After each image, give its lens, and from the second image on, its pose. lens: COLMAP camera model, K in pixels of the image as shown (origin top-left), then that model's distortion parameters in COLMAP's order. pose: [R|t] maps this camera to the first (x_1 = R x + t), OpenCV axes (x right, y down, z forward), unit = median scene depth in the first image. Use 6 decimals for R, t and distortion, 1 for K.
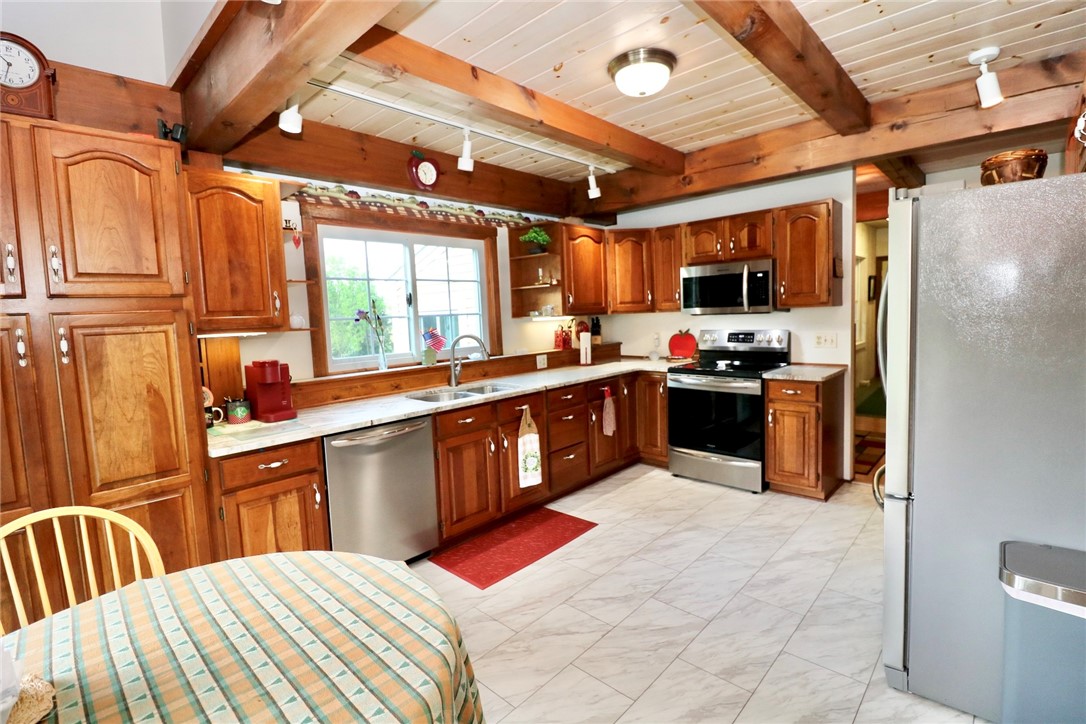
lens RADIAL K [[501.6, 0, 548.0], [0, 501.6, 350.9], [0, 0, 1]] dist [-0.001198, -0.011727]
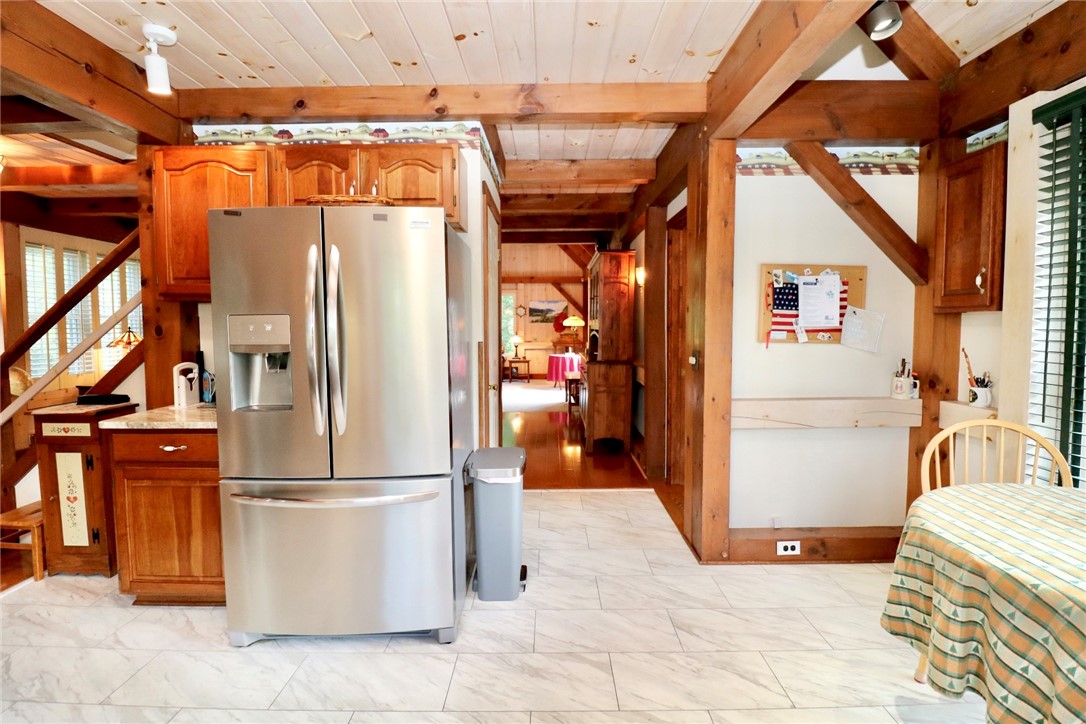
lens RADIAL K [[501.6, 0, 547.0], [0, 501.6, 351.5], [0, 0, 1]] dist [-0.001198, -0.011727]
pose [[-0.671650, 0.005008, 0.740852, -0.171468], [0.089529, 0.993198, 0.074452, -0.030366], [-0.735440, 0.116334, -0.667529, 0.856576]]
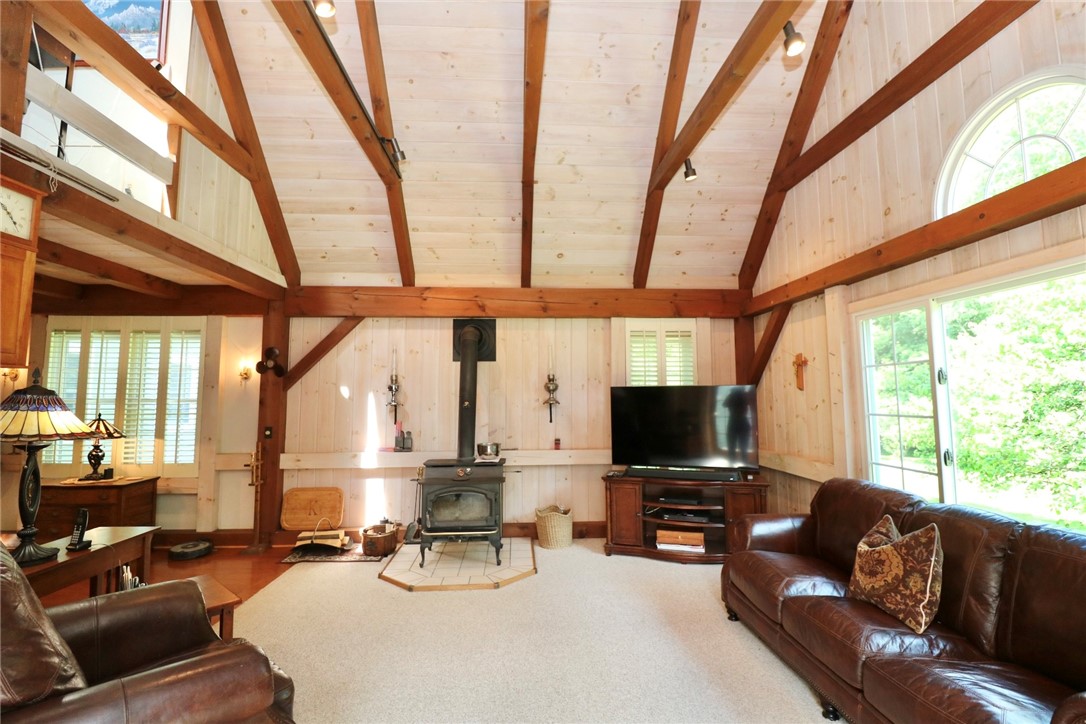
lens RADIAL K [[501.6, 0, 545.8], [0, 501.6, 352.8], [0, 0, 1]] dist [-0.001198, -0.011727]
pose [[0.694738, 0.100420, 0.712218, 1.922822], [0.032156, 0.984879, -0.170231, -0.004799], [-0.718543, 0.141168, 0.681004, -1.143125]]
